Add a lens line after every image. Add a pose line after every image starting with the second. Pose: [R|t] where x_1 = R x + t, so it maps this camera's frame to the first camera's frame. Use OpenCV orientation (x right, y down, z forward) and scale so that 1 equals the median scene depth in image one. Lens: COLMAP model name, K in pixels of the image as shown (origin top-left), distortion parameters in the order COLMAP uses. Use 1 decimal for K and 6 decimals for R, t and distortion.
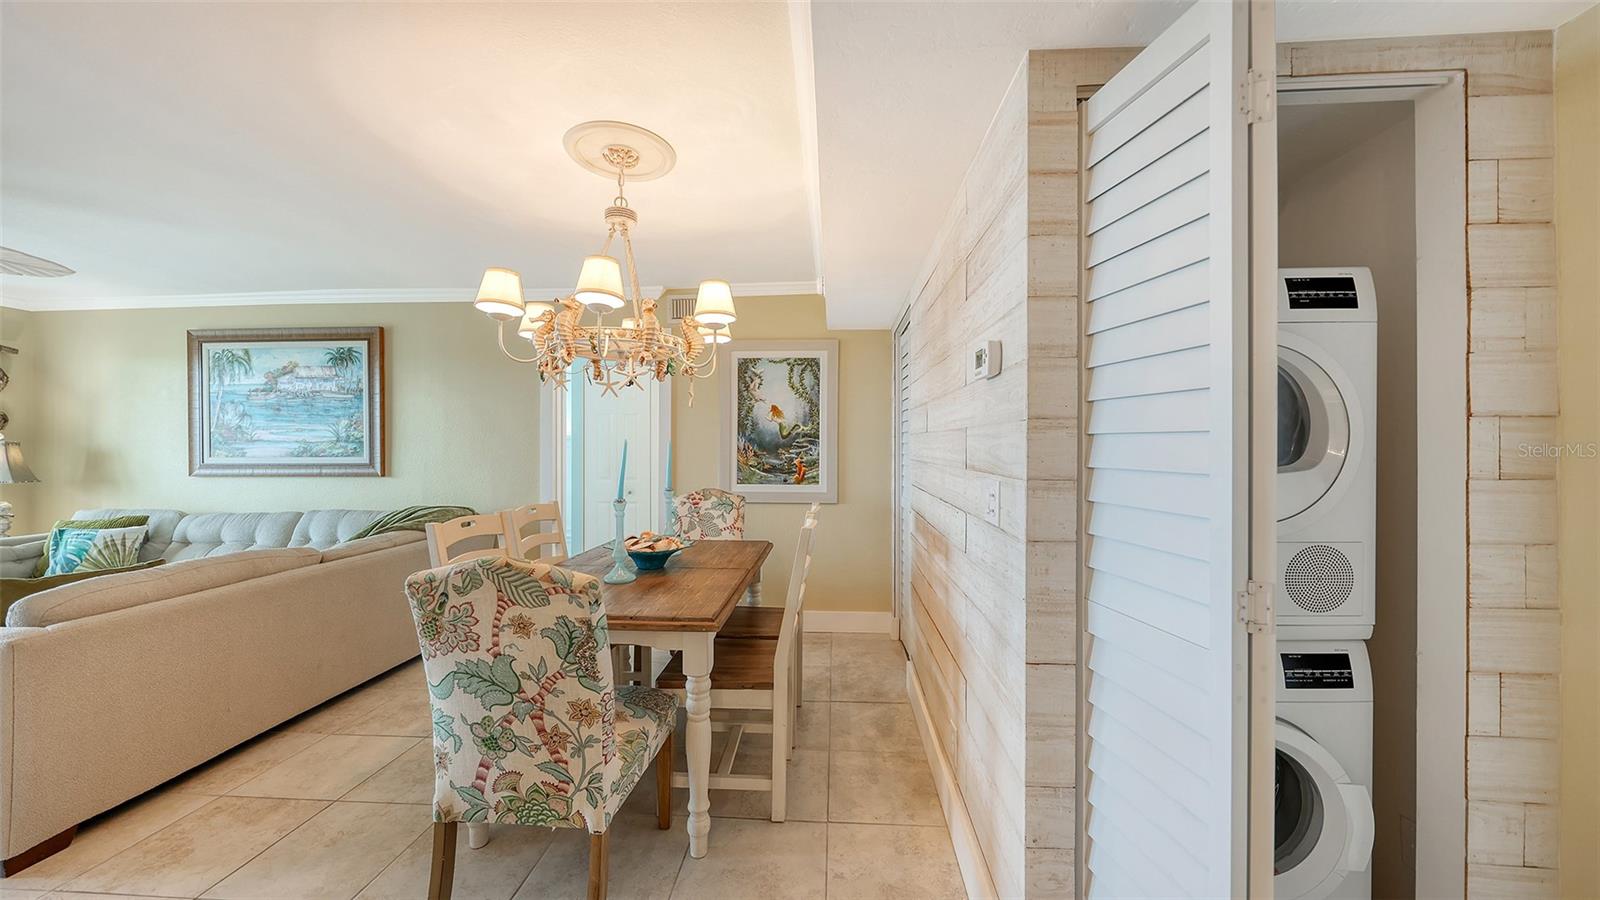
lens RADIAL K [[558.1, 0, 804.3], [0, 558.1, 446.6], [0, 0, 1]] dist [0.002726, -0.001341]
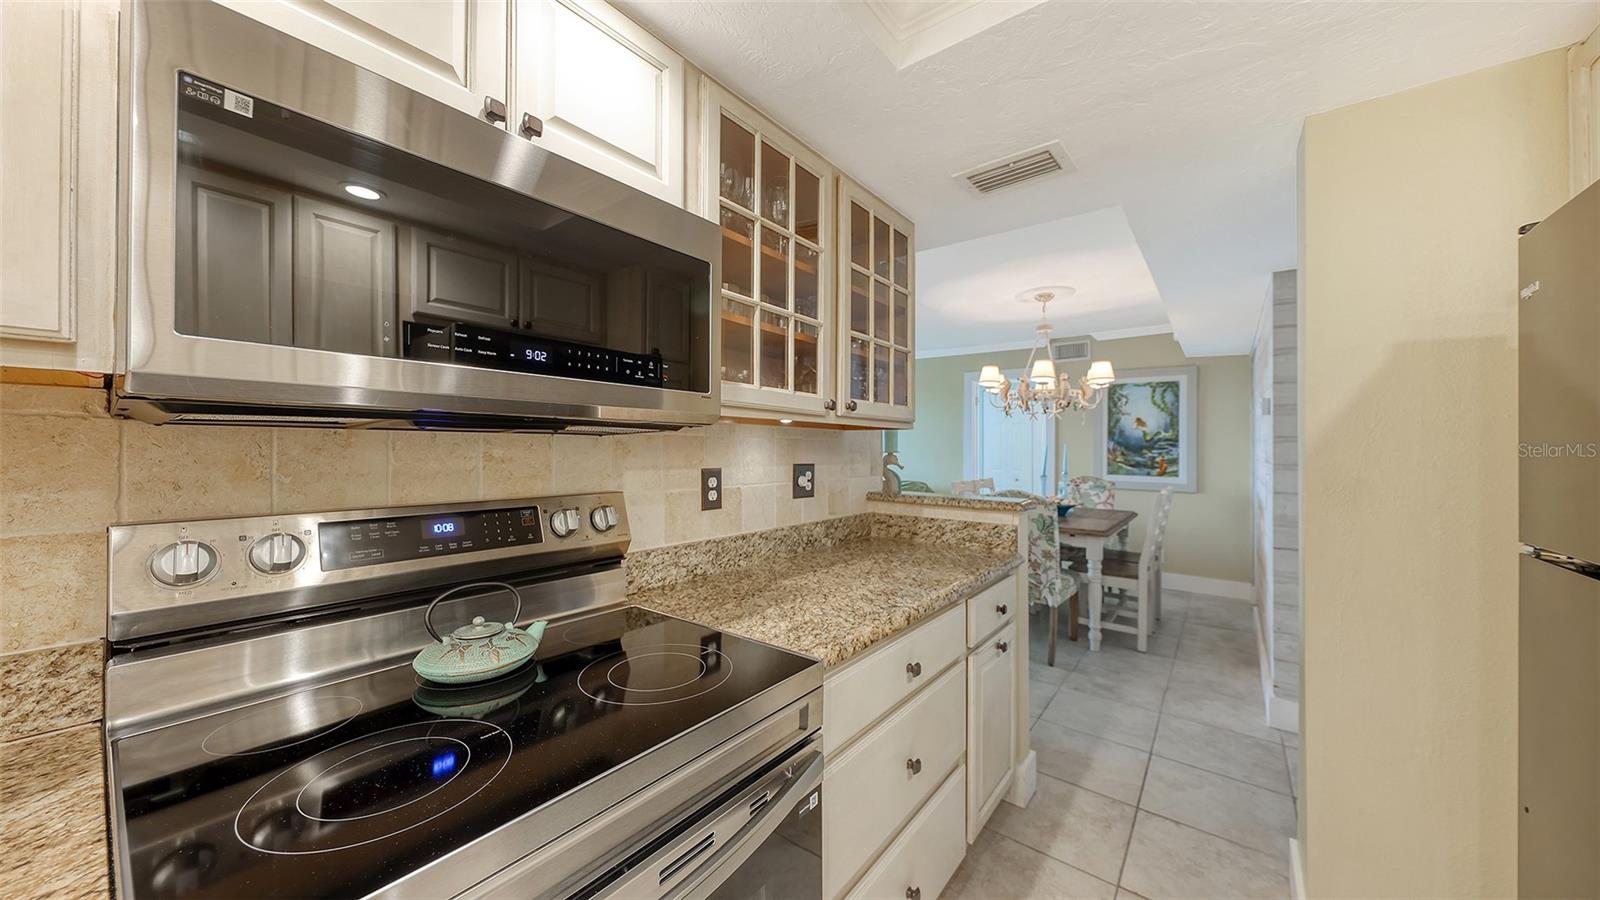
lens RADIAL K [[550.9, 0, 794.1], [0, 550.9, 436.6], [0, 0, 1]] dist [0.009446, -0.003375]
pose [[0.818920, -0.002285, -0.573903, 0.031375], [-0.007497, 0.999864, -0.014678, -0.002010], [0.573859, 0.016322, 0.818791, -0.582656]]
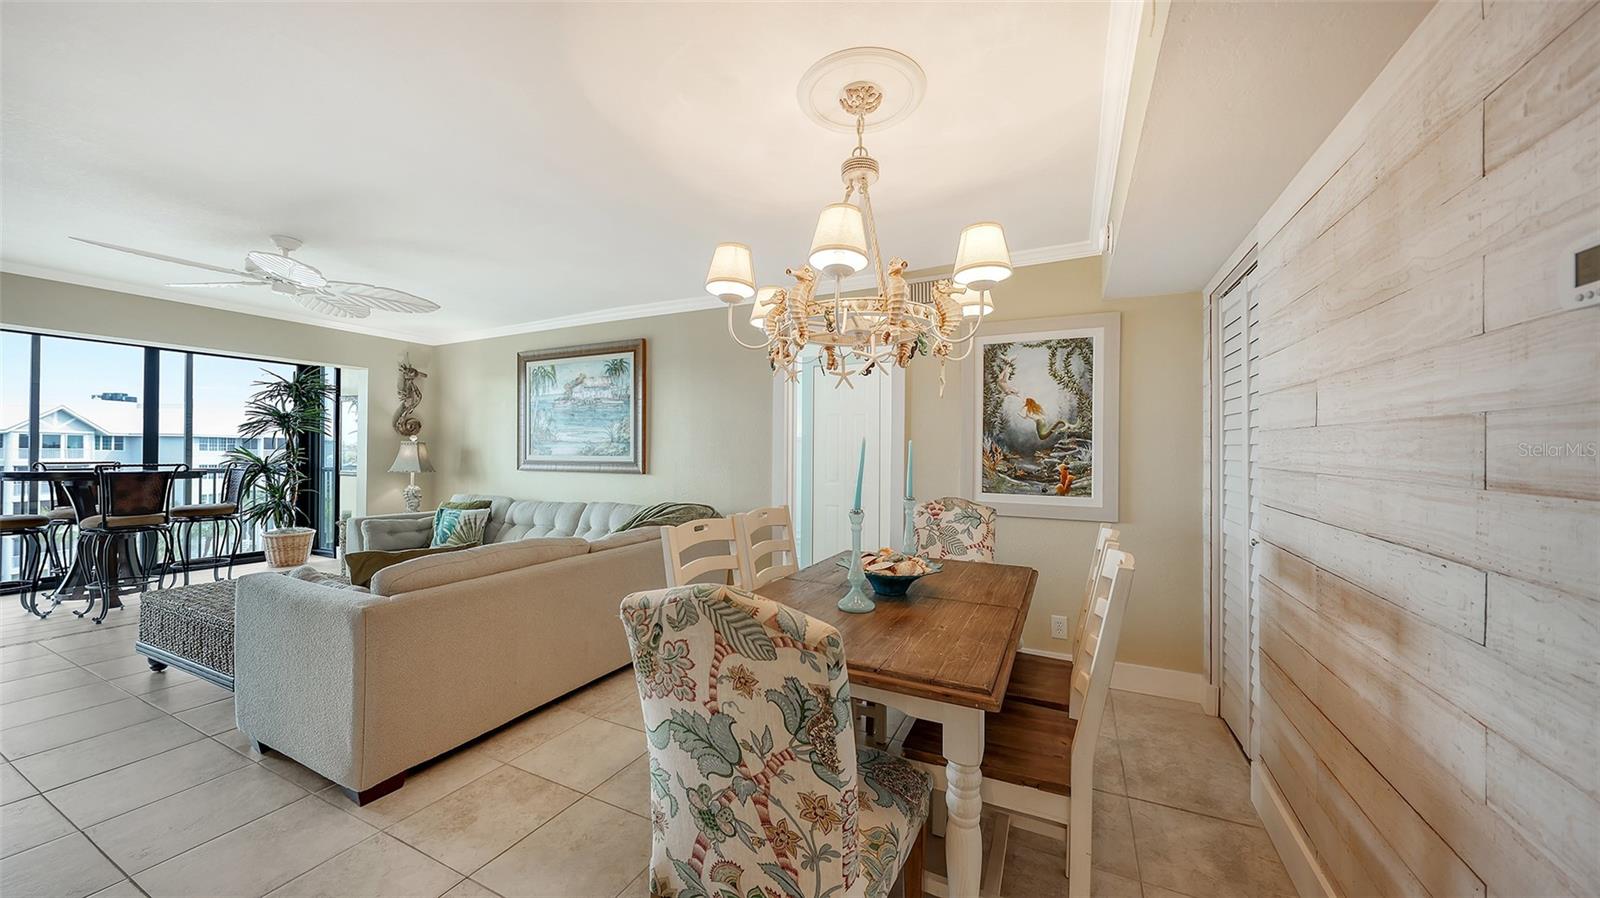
lens RADIAL K [[555.4, 0, 797.3], [0, 555.4, 444.1], [0, 0, 1]] dist [0.000365, -0.000037]
pose [[0.920421, 0.002559, -0.390921, -0.049552], [-0.006614, 0.999937, -0.009027, 0.002646], [0.390874, 0.010894, 0.920380, 0.113747]]
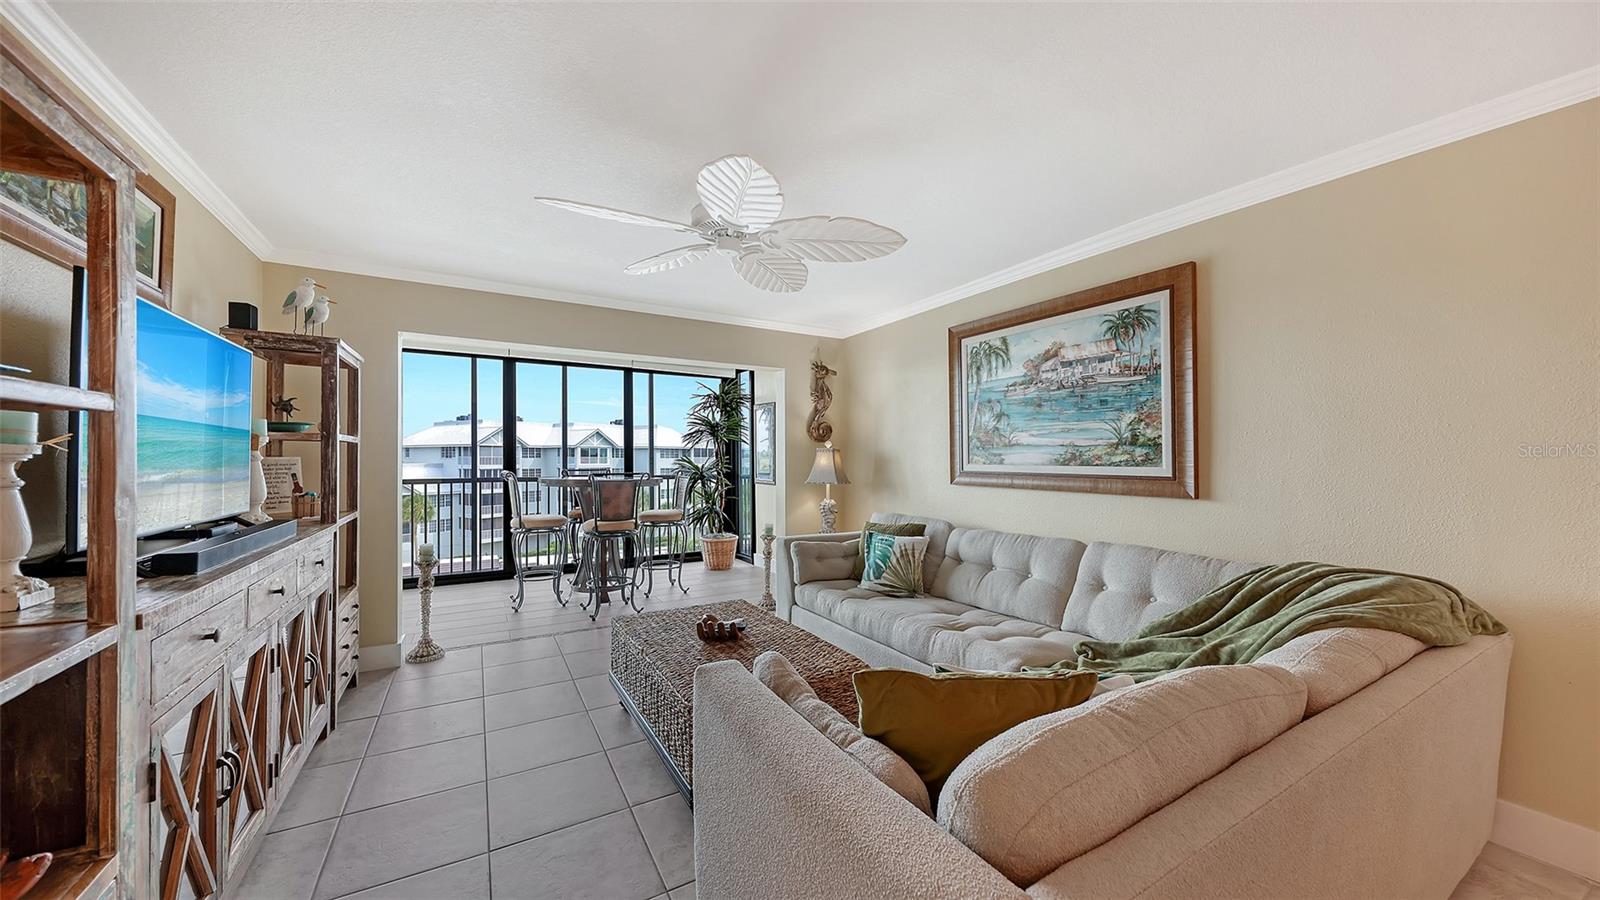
lens RADIAL K [[551.4, 0, 789.6], [0, 551.4, 457.1], [0, 0, 1]] dist [0.000320, 0.000008]
pose [[0.544945, 0.003868, -0.838463, -0.502774], [0.001847, 0.999981, 0.005814, 0.002165], [0.838469, -0.004717, 0.544928, 0.287397]]
